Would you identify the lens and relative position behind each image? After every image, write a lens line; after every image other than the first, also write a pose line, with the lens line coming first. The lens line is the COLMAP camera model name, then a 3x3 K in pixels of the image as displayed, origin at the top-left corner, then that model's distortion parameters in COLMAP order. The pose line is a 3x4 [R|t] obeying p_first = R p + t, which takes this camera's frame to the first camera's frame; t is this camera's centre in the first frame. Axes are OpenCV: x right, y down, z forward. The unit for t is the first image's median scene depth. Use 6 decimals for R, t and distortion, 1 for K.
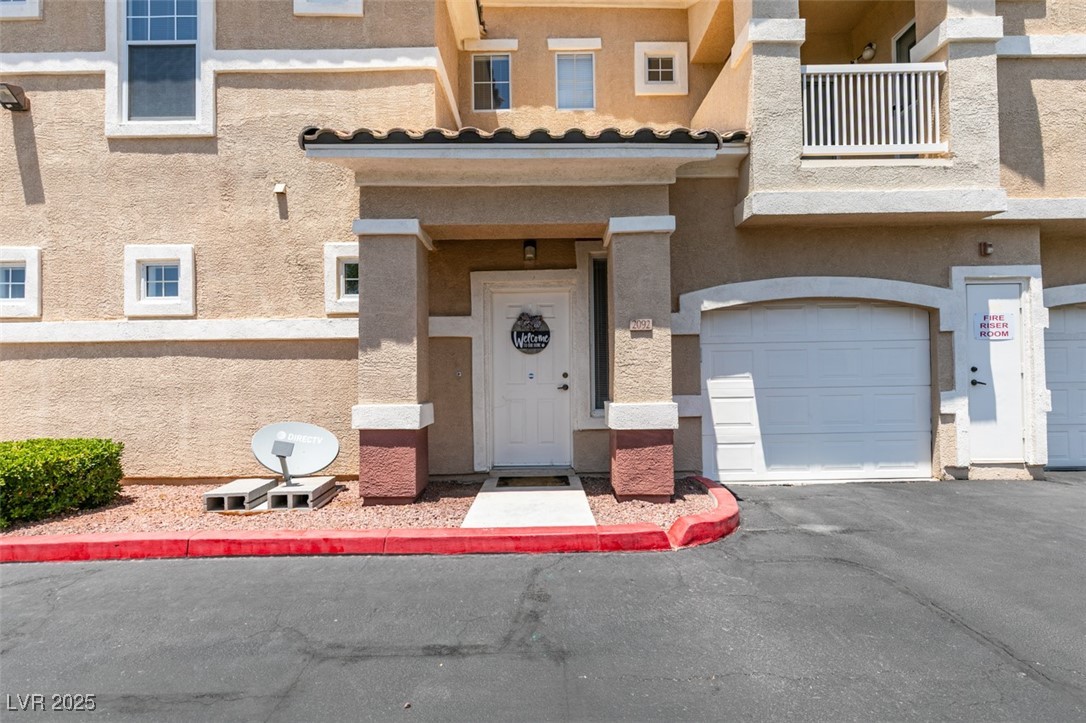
lens RADIAL K [[536.4, 0, 544.9], [0, 536.4, 360.3], [0, 0, 1]] dist [-0.001540, -0.000722]
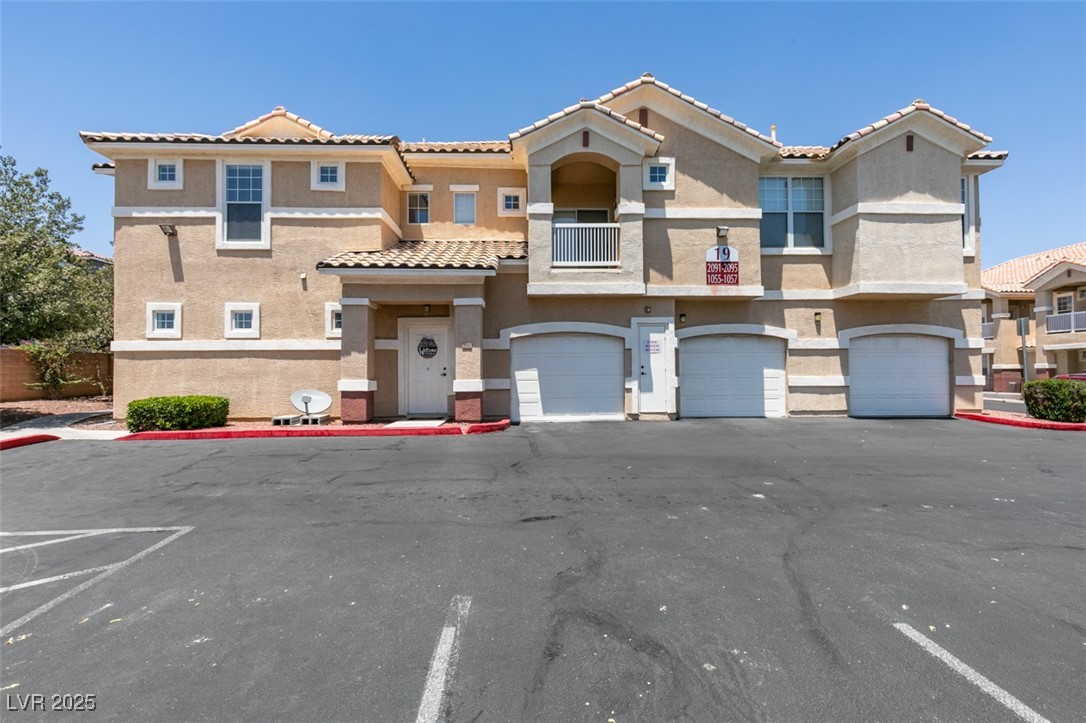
lens RADIAL K [[495.9, 0, 540.6], [0, 495.9, 360.6], [0, 0, 1]] dist [0.000261, -0.000032]
pose [[0.999418, 0.006981, 0.033384, 0.346072], [-0.006838, 0.999967, -0.004414, 0.002778], [-0.033413, 0.004184, 0.999433, -0.911035]]
